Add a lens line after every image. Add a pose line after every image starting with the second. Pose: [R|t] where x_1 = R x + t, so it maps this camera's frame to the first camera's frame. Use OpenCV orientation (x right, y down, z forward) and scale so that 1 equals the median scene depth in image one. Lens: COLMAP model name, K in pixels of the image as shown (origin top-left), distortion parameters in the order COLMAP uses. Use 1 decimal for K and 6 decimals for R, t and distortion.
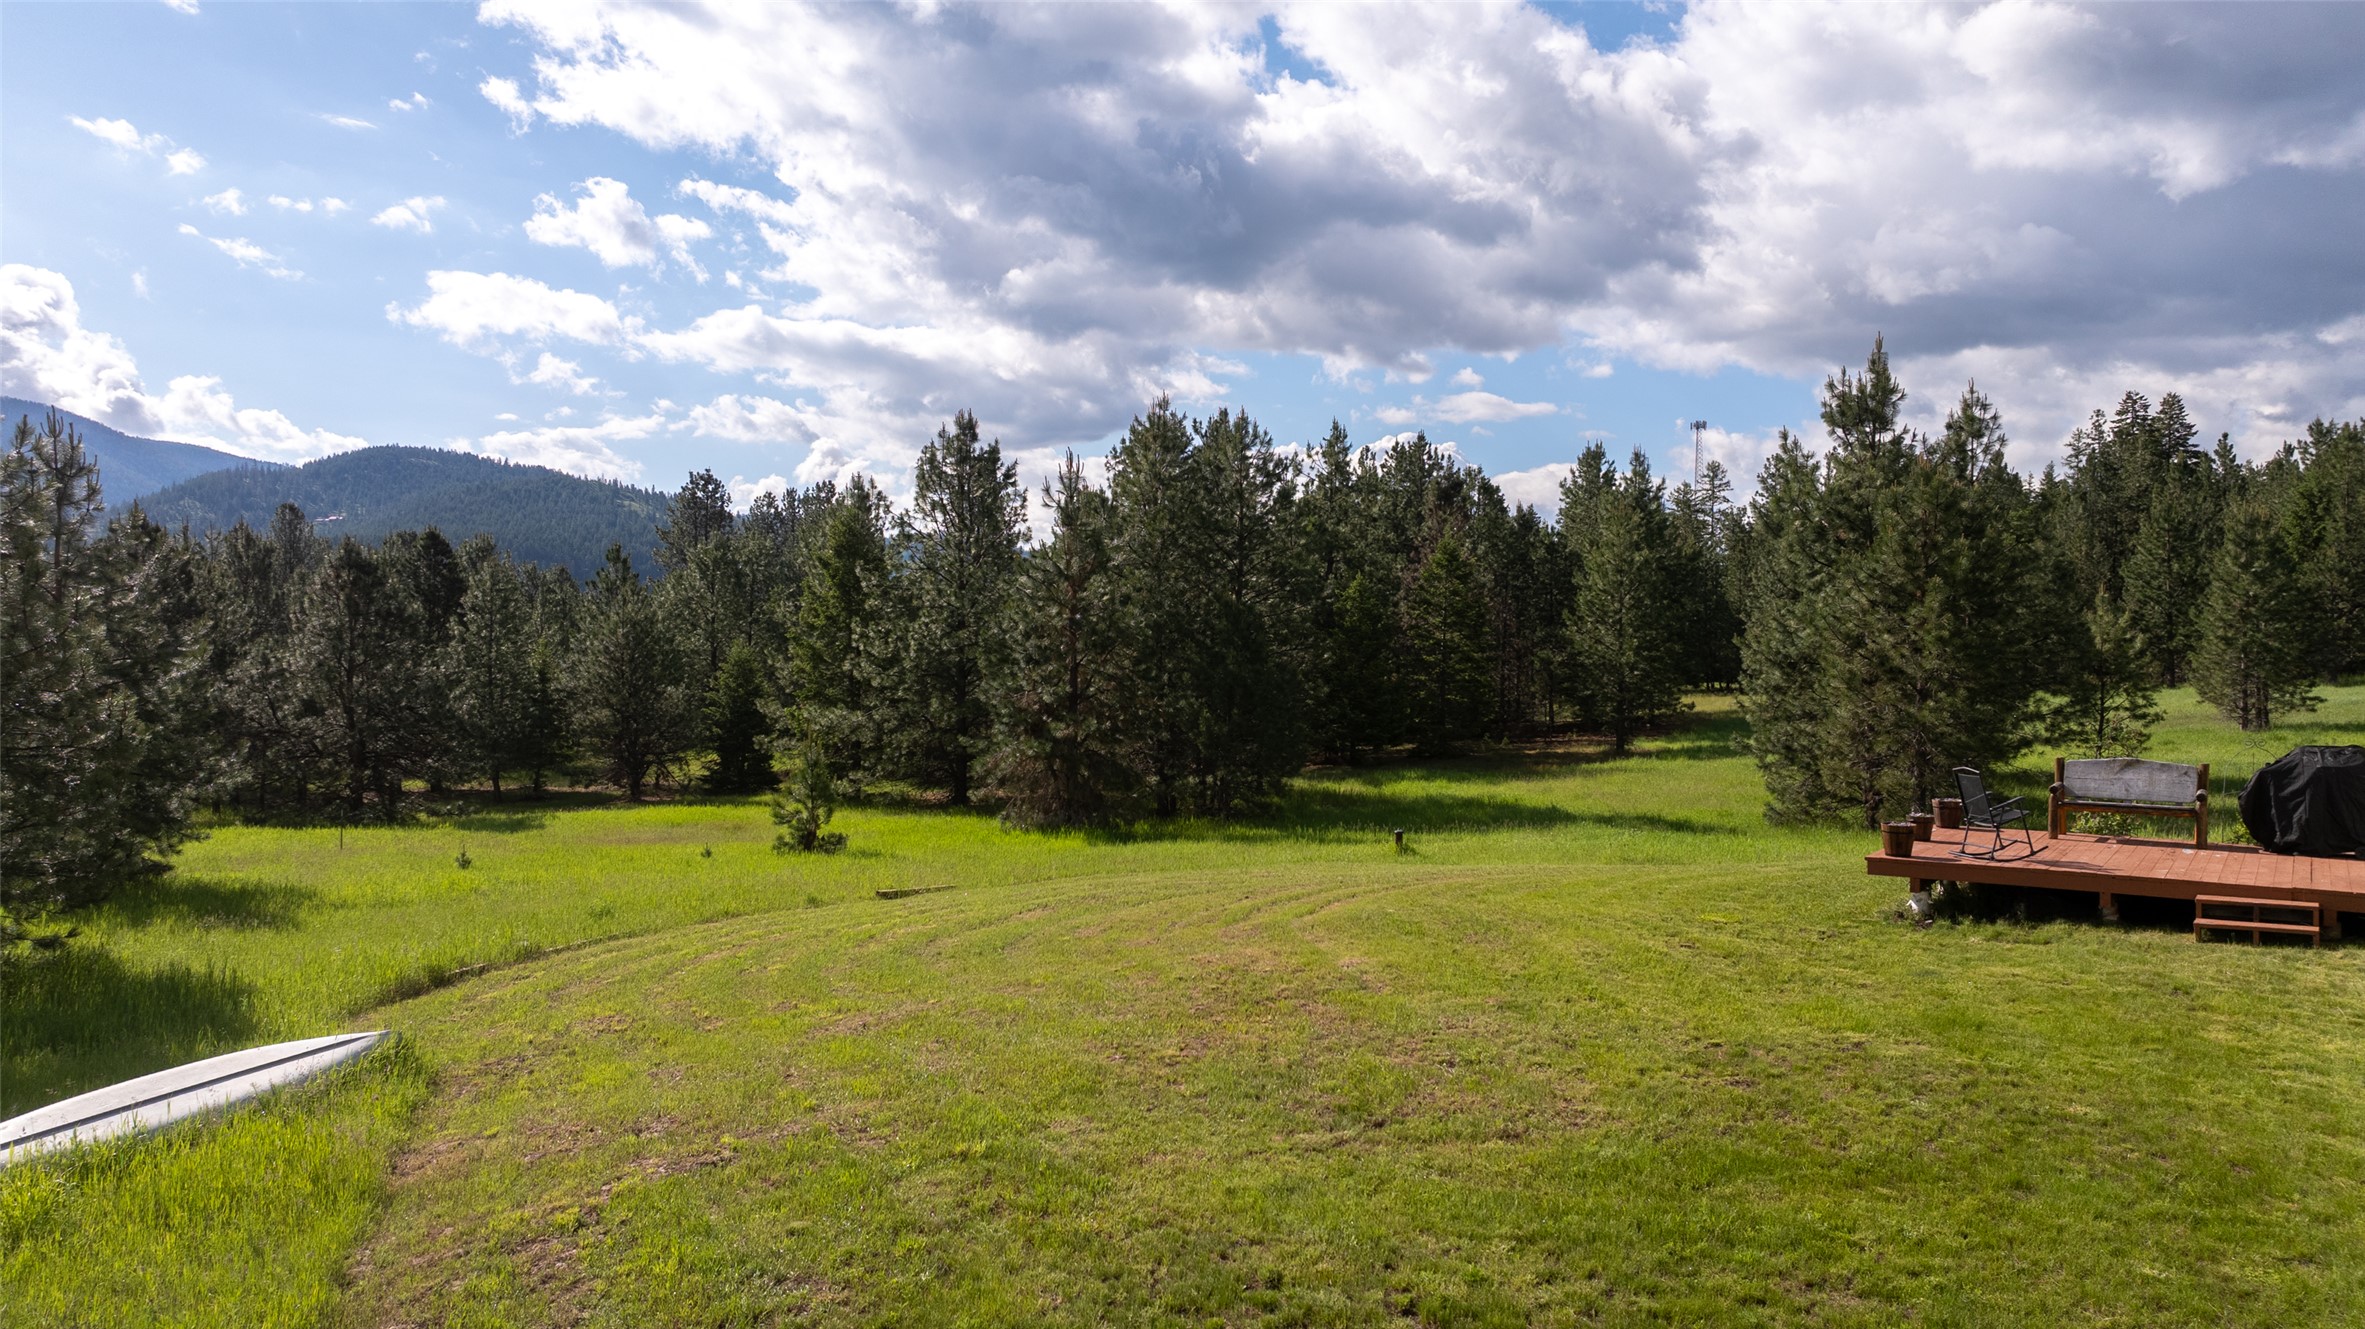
lens RADIAL K [[1711.9, 0, 1180.0], [0, 1711.9, 667.2], [0, 0, 1]] dist [-0.020262, 0.018282]
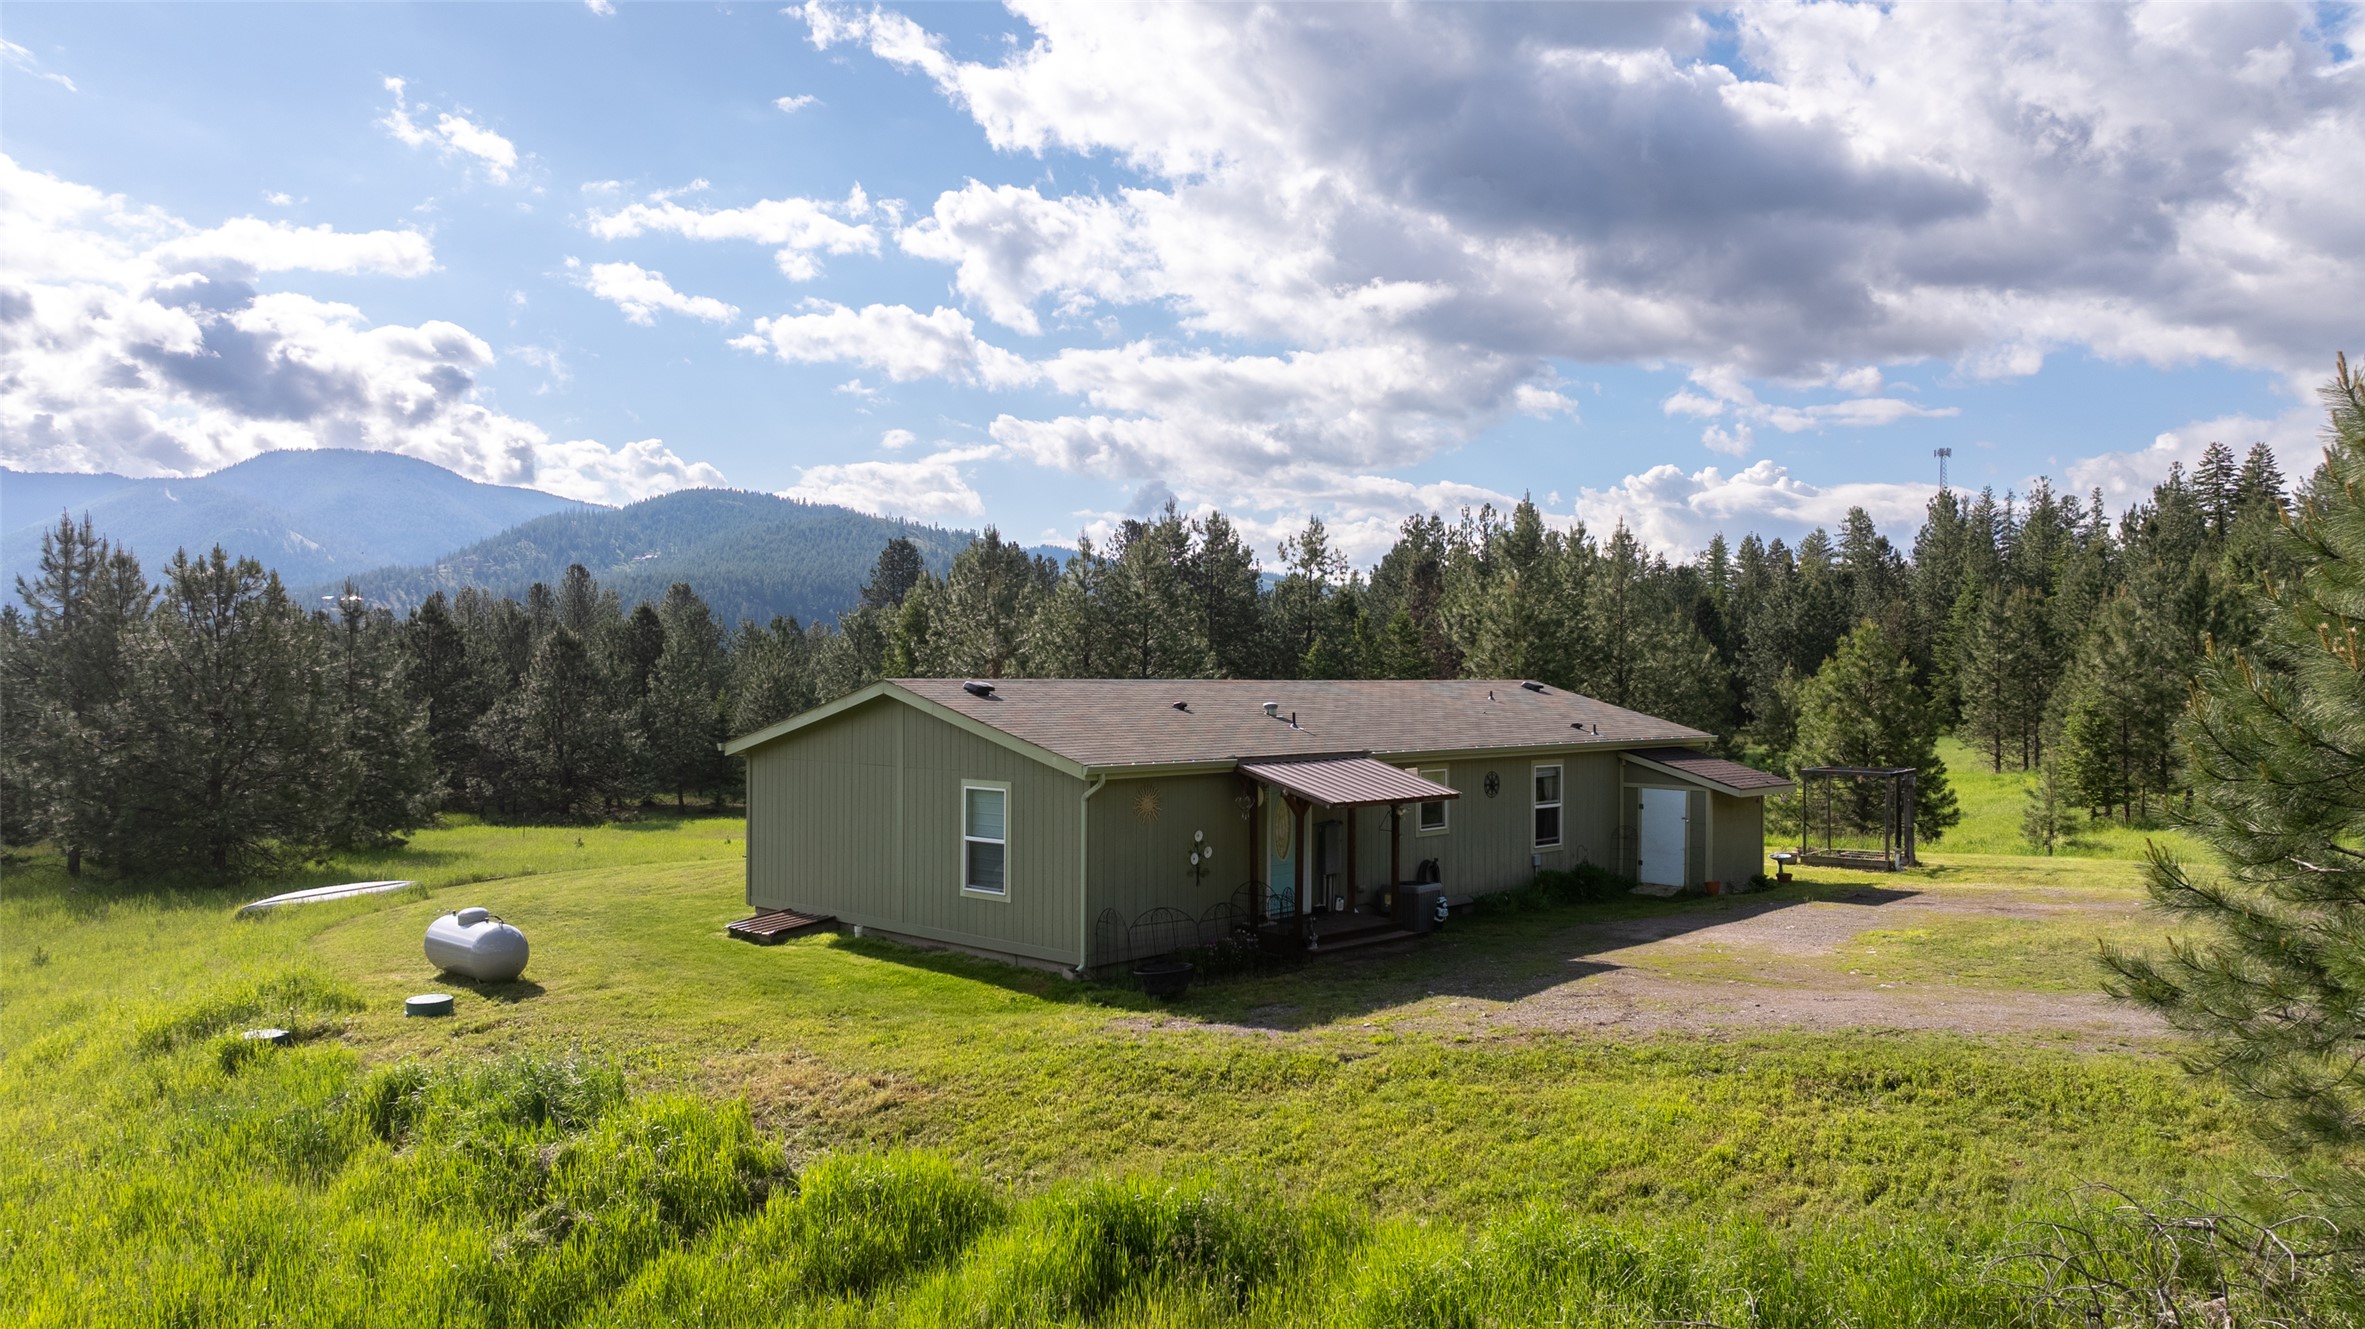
lens RADIAL K [[1711.9, 0, 1187.7], [0, 1711.9, 665.6], [0, 0, 1]] dist [-0.020262, 0.018282]
pose [[0.987514, -0.001346, -0.157525, 0.227409], [-0.001310, 0.999859, -0.016756, -0.016512], [0.157526, 0.016753, 0.987373, -0.289155]]
